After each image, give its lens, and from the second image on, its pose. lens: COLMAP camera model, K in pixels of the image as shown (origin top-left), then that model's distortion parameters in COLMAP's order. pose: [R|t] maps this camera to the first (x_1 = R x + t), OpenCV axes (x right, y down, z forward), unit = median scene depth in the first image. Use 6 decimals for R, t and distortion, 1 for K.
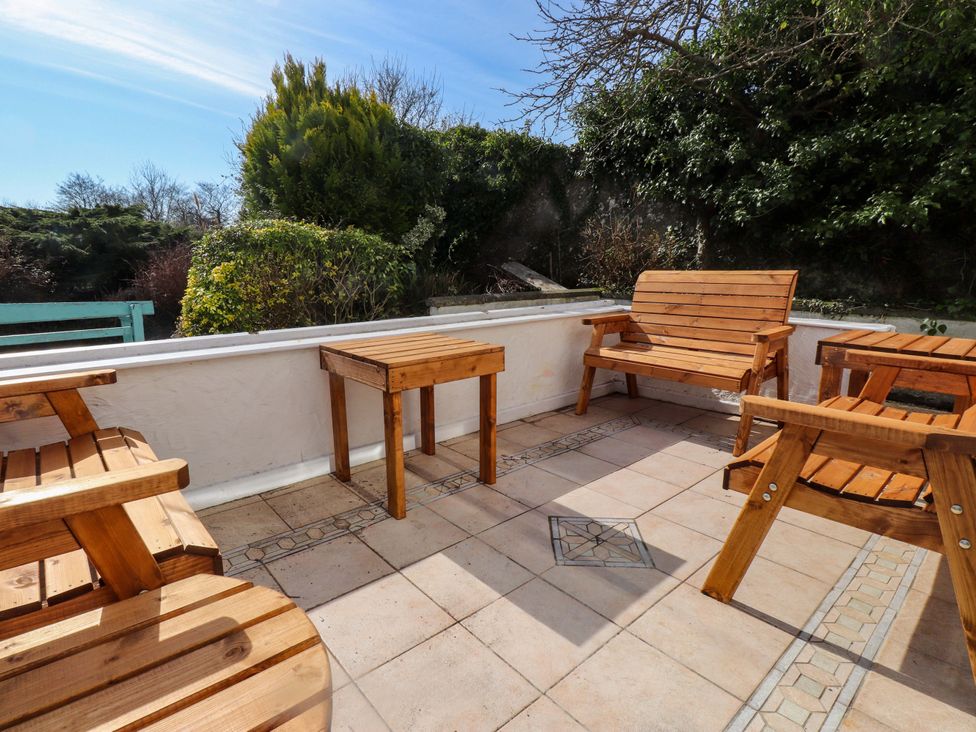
lens RADIAL K [[506.3, 0, 488.0], [0, 506.3, 366.0], [0, 0, 1]] dist [0.003823, -0.017426]
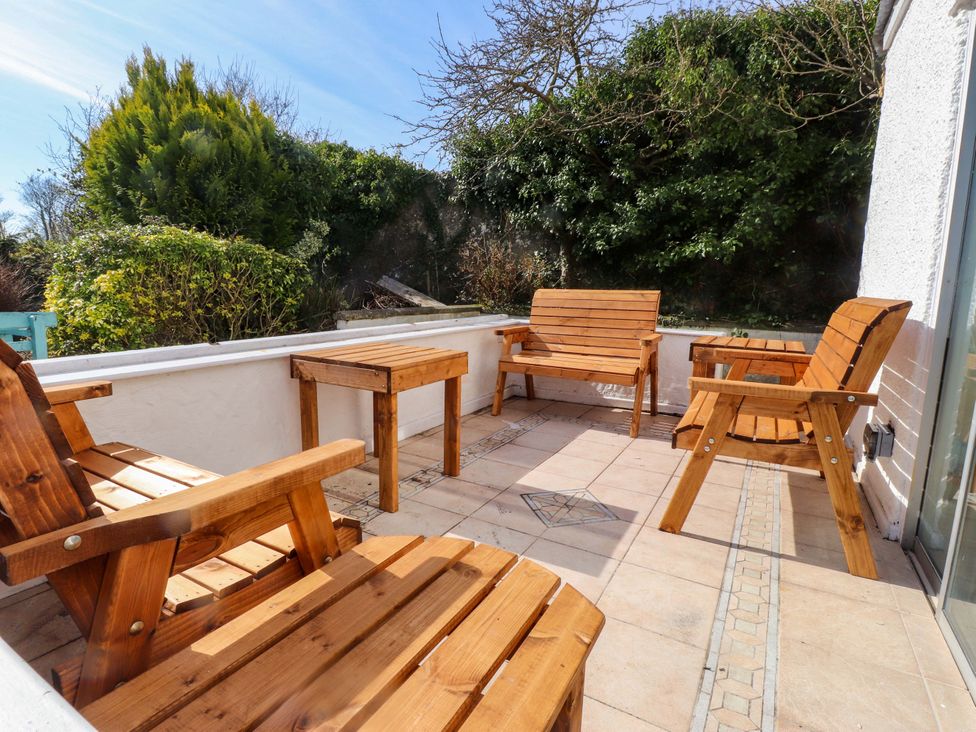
lens RADIAL K [[506.3, 0, 488.0], [0, 506.3, 366.0], [0, 0, 1]] dist [0.003823, -0.017426]
pose [[0.944837, -0.029425, 0.326217, -0.198222], [0.041144, 0.998730, -0.029082, 0.018816], [-0.324947, 0.040899, 0.944847, -0.057706]]
